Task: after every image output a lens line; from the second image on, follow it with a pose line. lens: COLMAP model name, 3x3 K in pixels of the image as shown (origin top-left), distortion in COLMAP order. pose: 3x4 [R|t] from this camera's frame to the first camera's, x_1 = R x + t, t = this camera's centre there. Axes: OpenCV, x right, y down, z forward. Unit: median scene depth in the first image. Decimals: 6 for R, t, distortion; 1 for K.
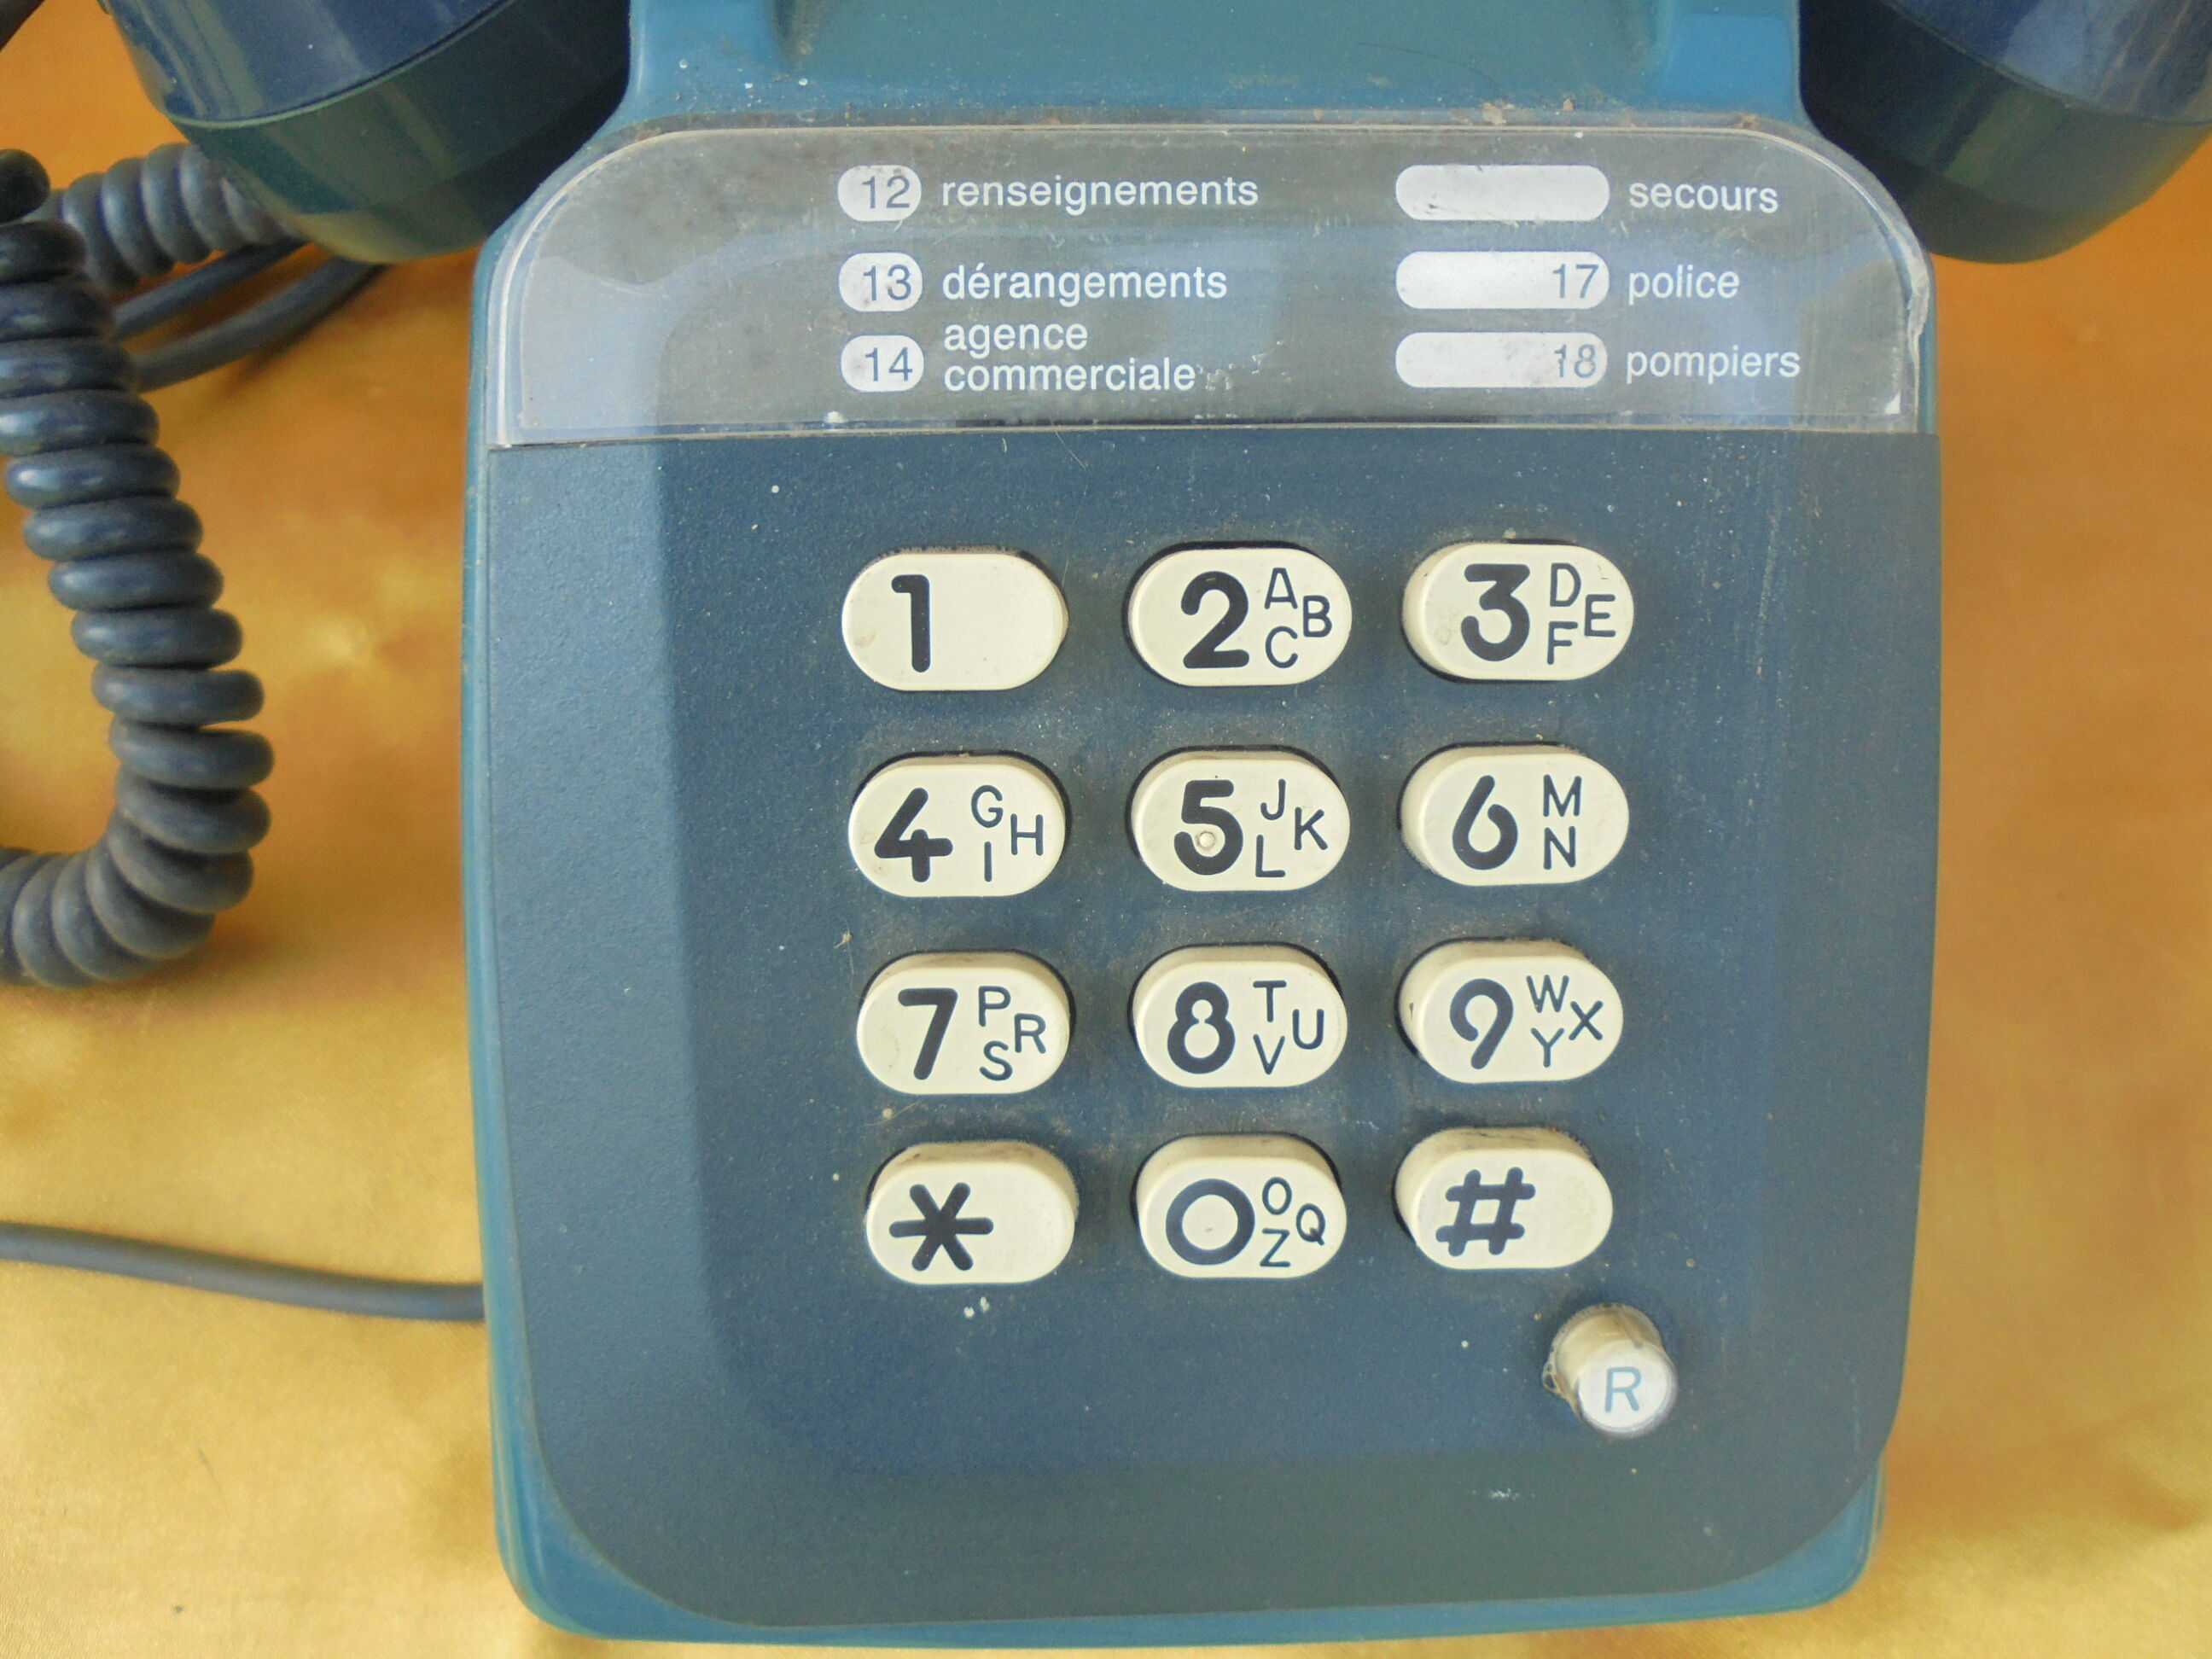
lens RADIAL K [[1595.9, 0, 1101.5], [0, 1595.9, 795.3], [0, 0, 1]] dist [-0.134448, 0.132932]
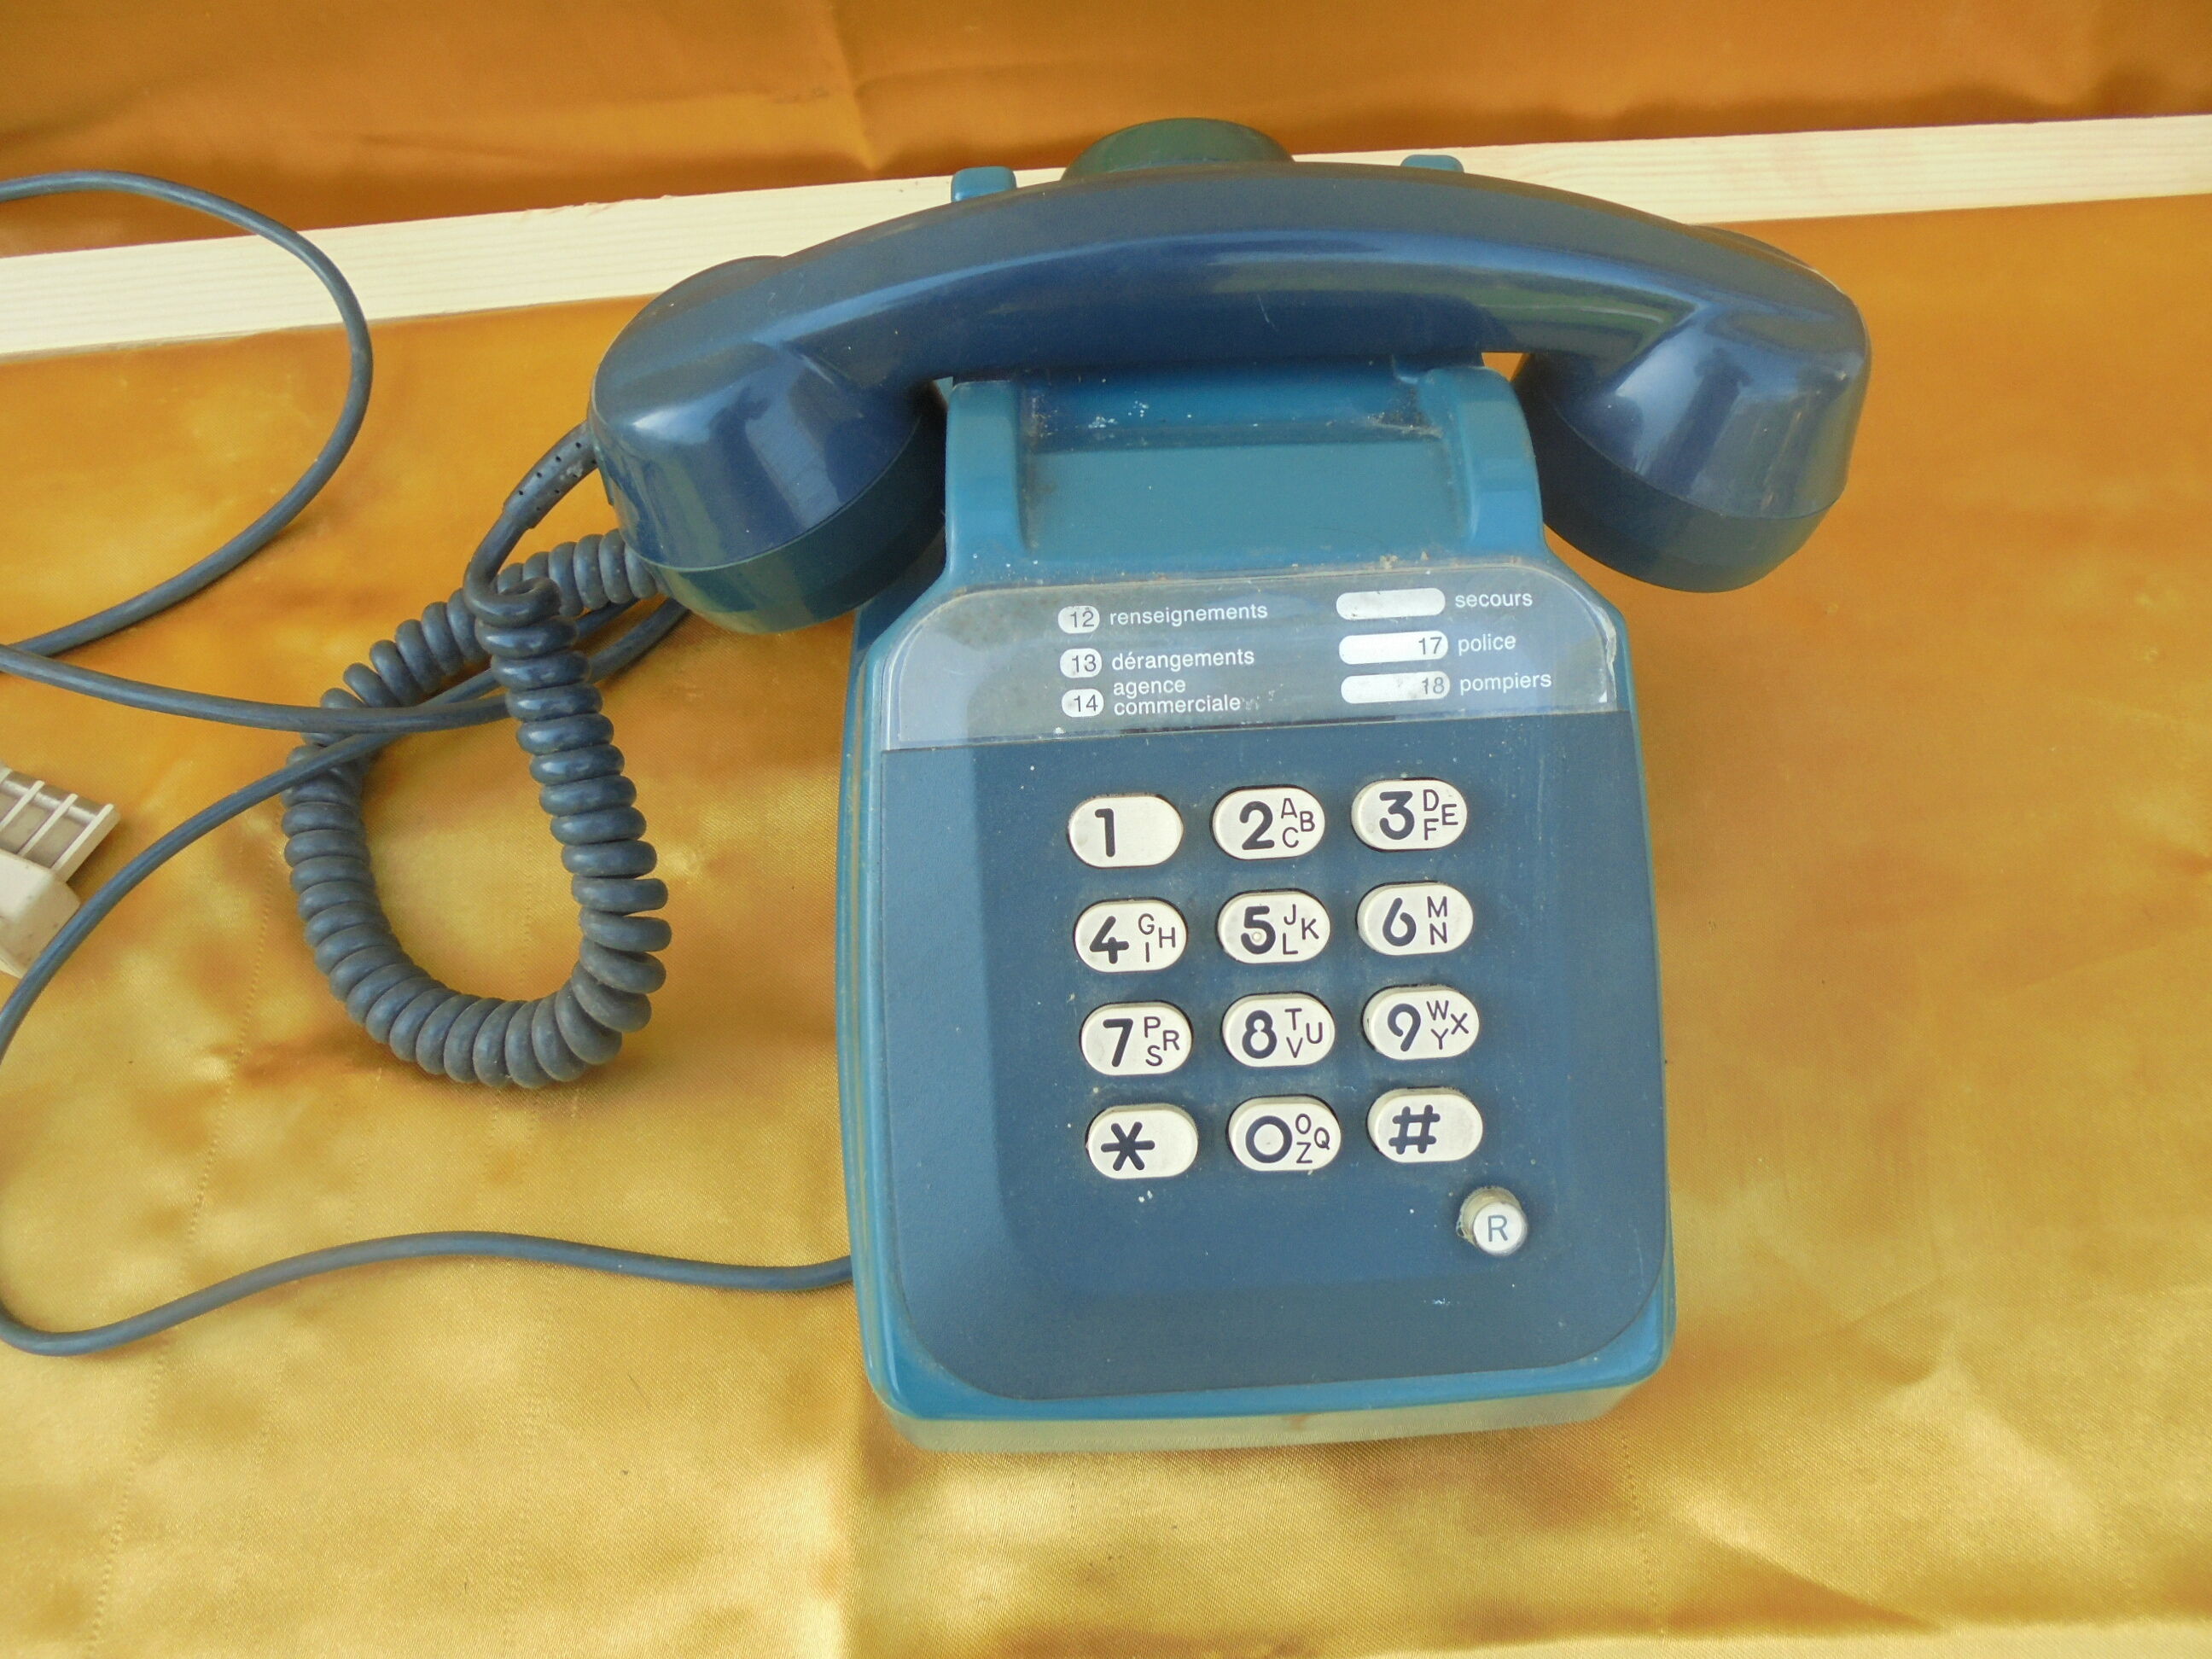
lens RADIAL K [[1595.9, 0, 1101.5], [0, 1595.9, 795.3], [0, 0, 1]] dist [-0.134448, 0.132932]
pose [[0.998940, -0.040141, -0.022527, -0.074054], [0.036719, 0.990043, -0.135895, 0.113884], [0.027758, 0.134923, 0.990467, -0.964584]]
